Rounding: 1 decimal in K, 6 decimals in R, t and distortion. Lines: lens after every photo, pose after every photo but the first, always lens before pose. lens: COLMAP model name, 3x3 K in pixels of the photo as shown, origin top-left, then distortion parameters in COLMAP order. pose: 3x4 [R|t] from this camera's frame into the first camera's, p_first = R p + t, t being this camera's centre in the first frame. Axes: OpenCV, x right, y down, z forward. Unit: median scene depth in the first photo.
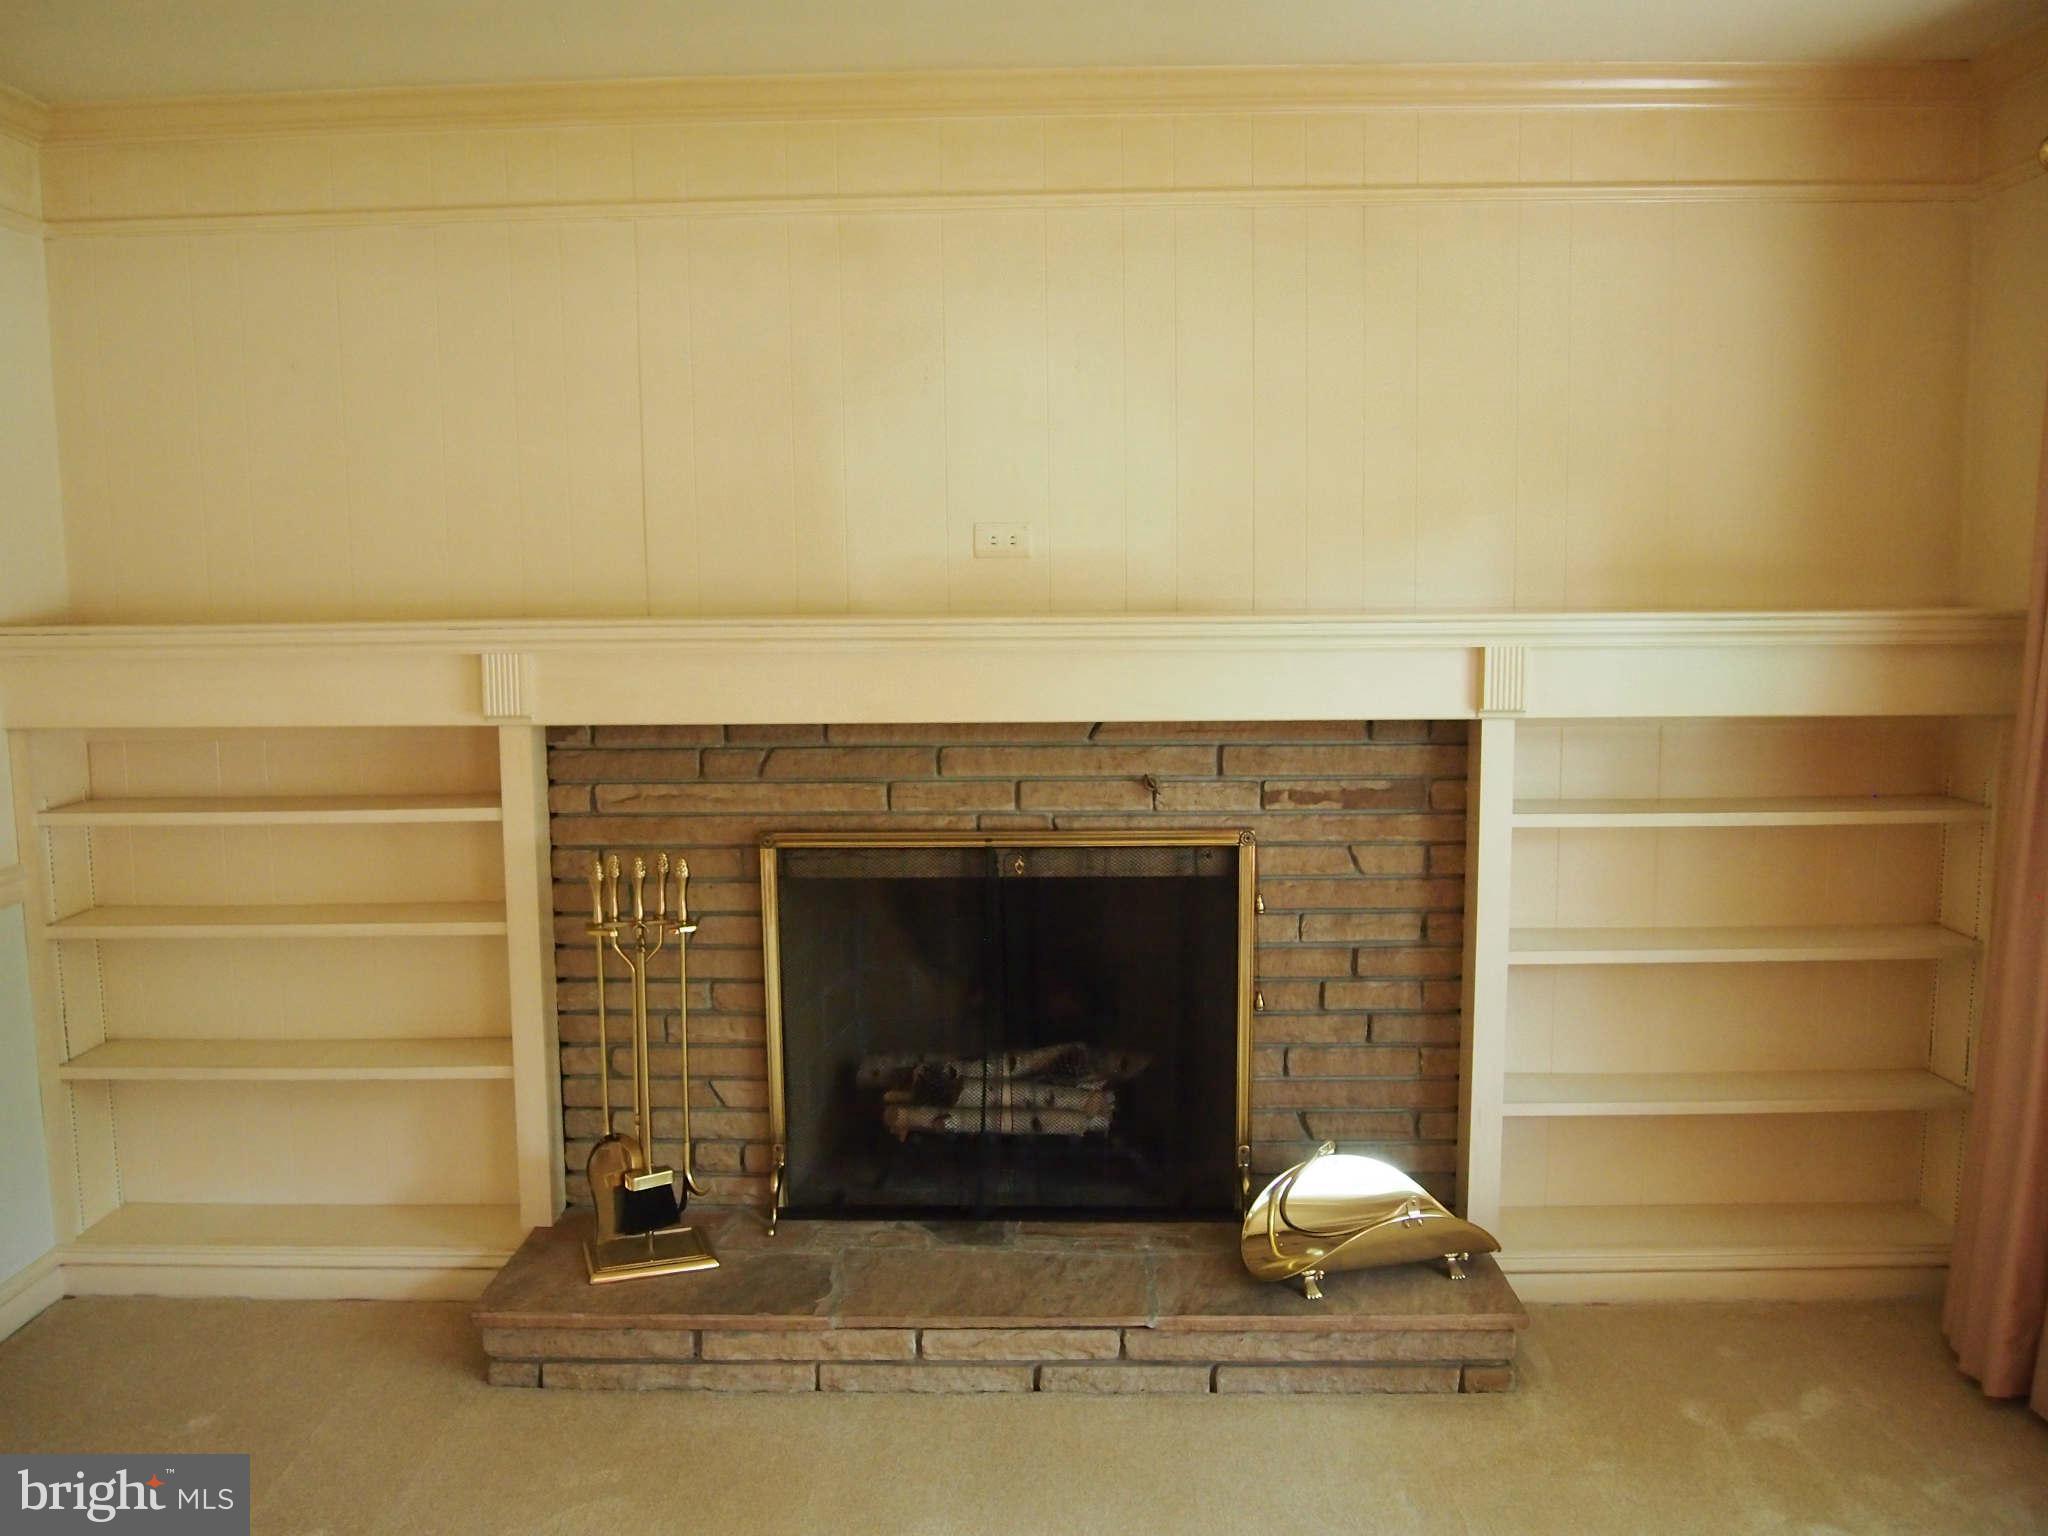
lens RADIAL K [[1678.0, 0, 1024.0], [0, 1678.0, 768.0], [0, 0, 1]] dist [-0.069156, 0.035388]
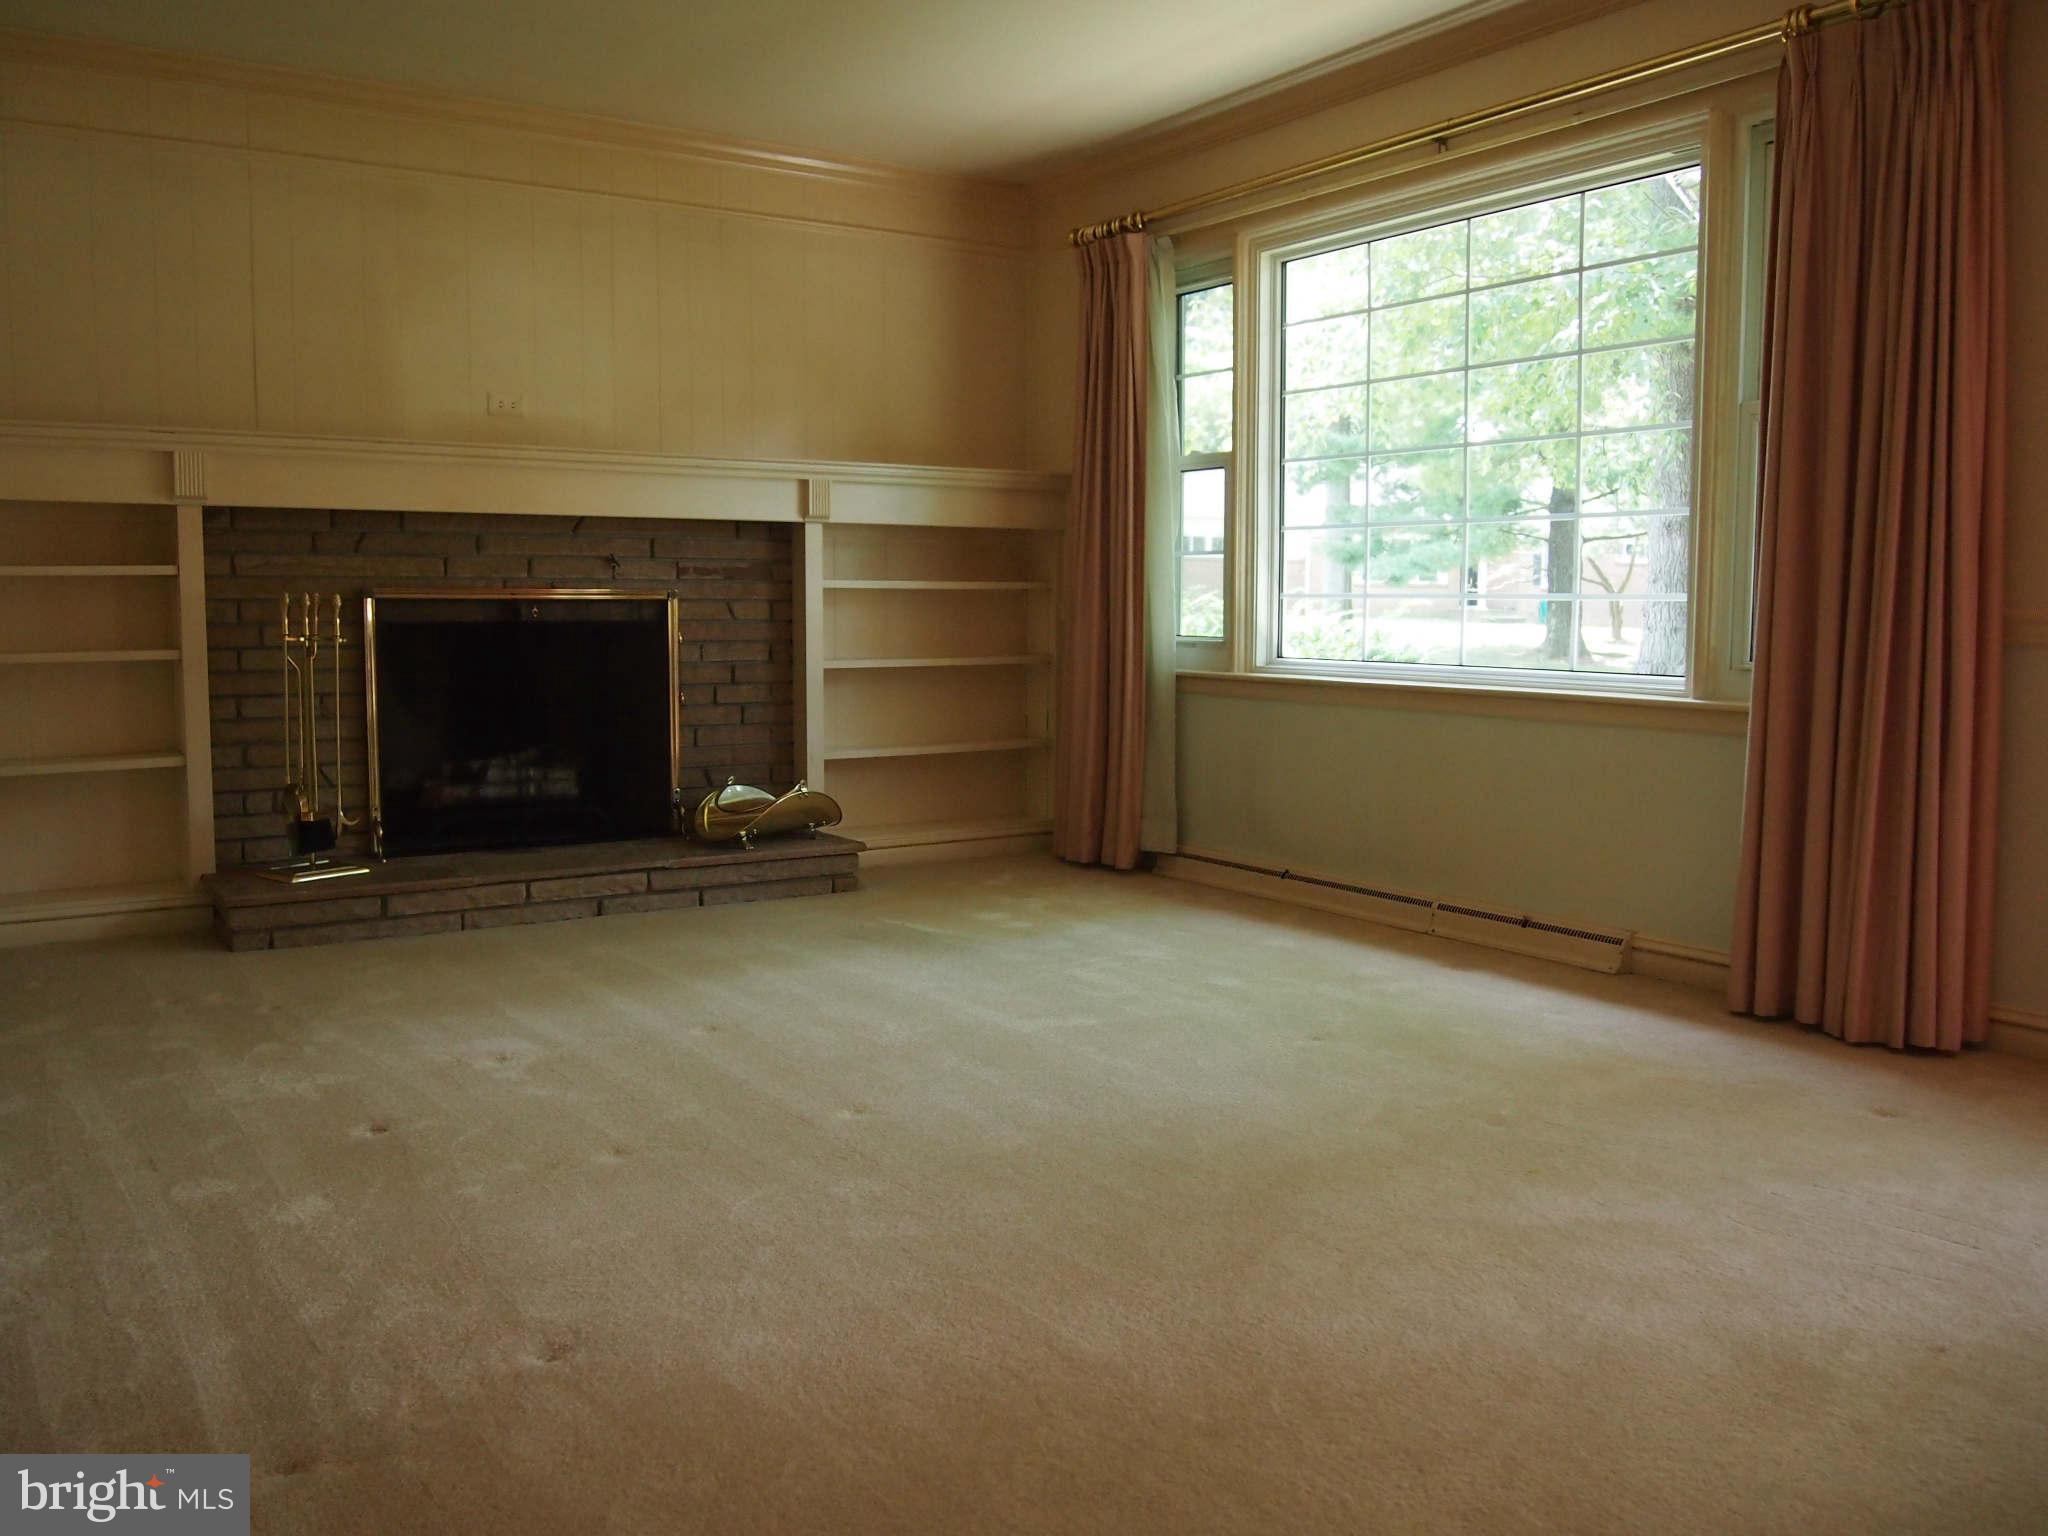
lens RADIAL K [[1678.0, 0, 1024.0], [0, 1678.0, 768.0], [0, 0, 1]] dist [-0.069156, 0.035388]
pose [[0.820019, -0.044297, 0.570620, -0.519699], [0.053103, 0.998588, 0.001208, 0.225282], [-0.569868, 0.029311, 0.821214, -0.523949]]
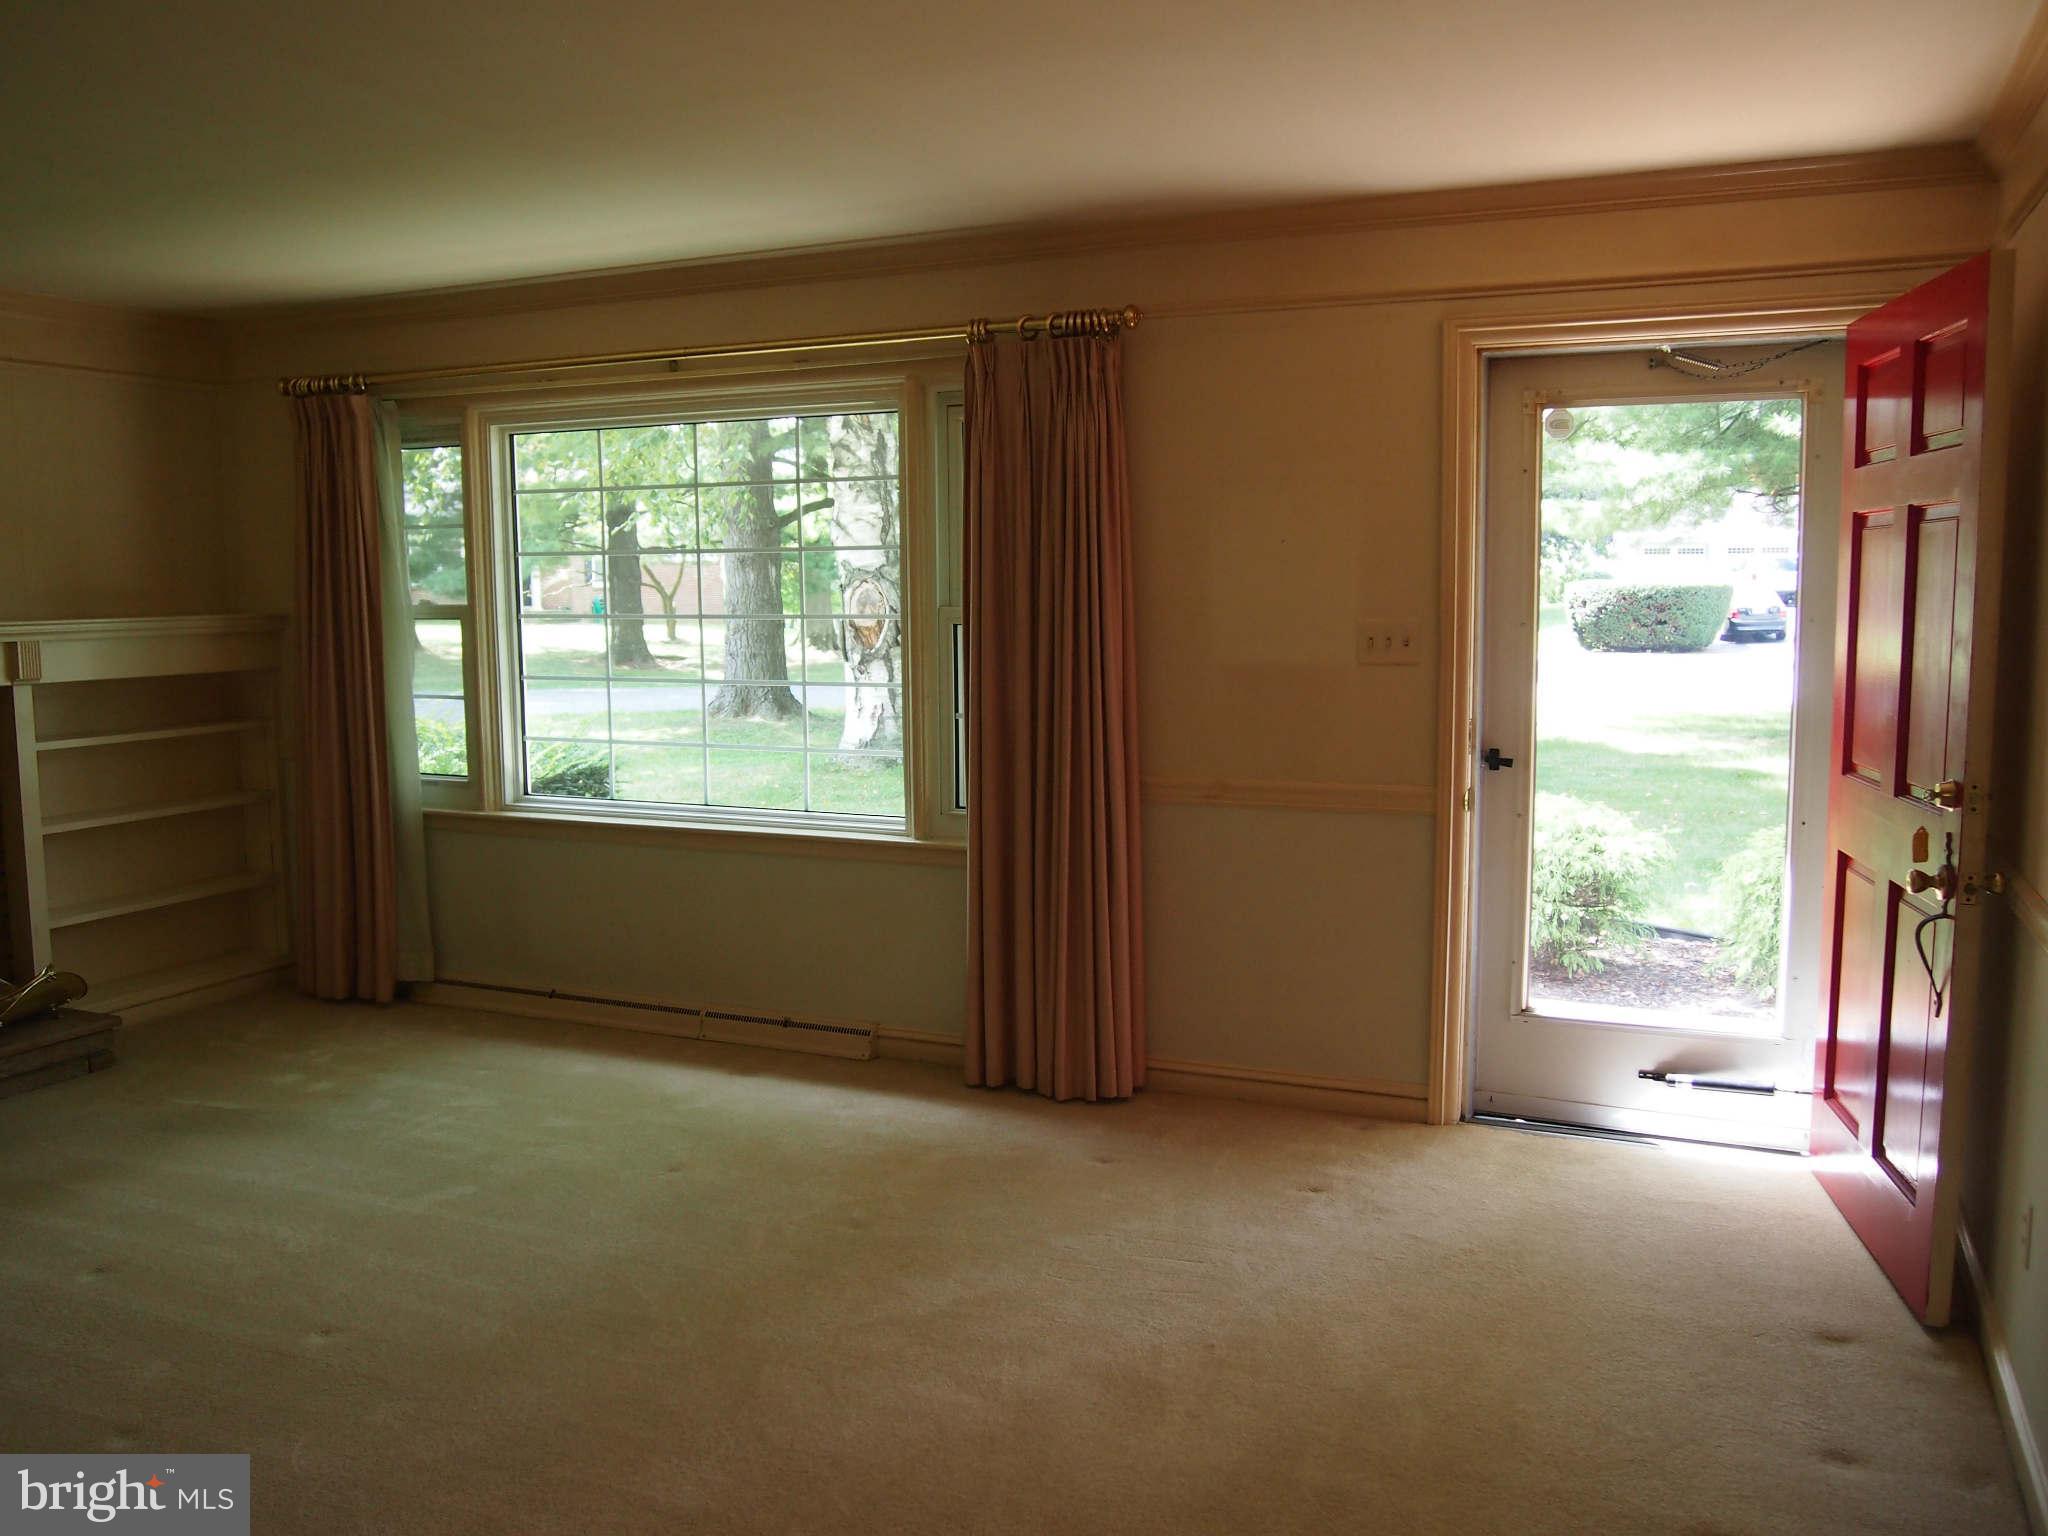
lens RADIAL K [[1678.0, 0, 1024.0], [0, 1678.0, 768.0], [0, 0, 1]] dist [-0.069156, 0.035388]
pose [[0.383804, -0.099962, 0.917988, -0.797680], [0.106739, 0.992262, 0.063423, 0.052795], [-0.917225, 0.073643, 0.391504, -0.512531]]
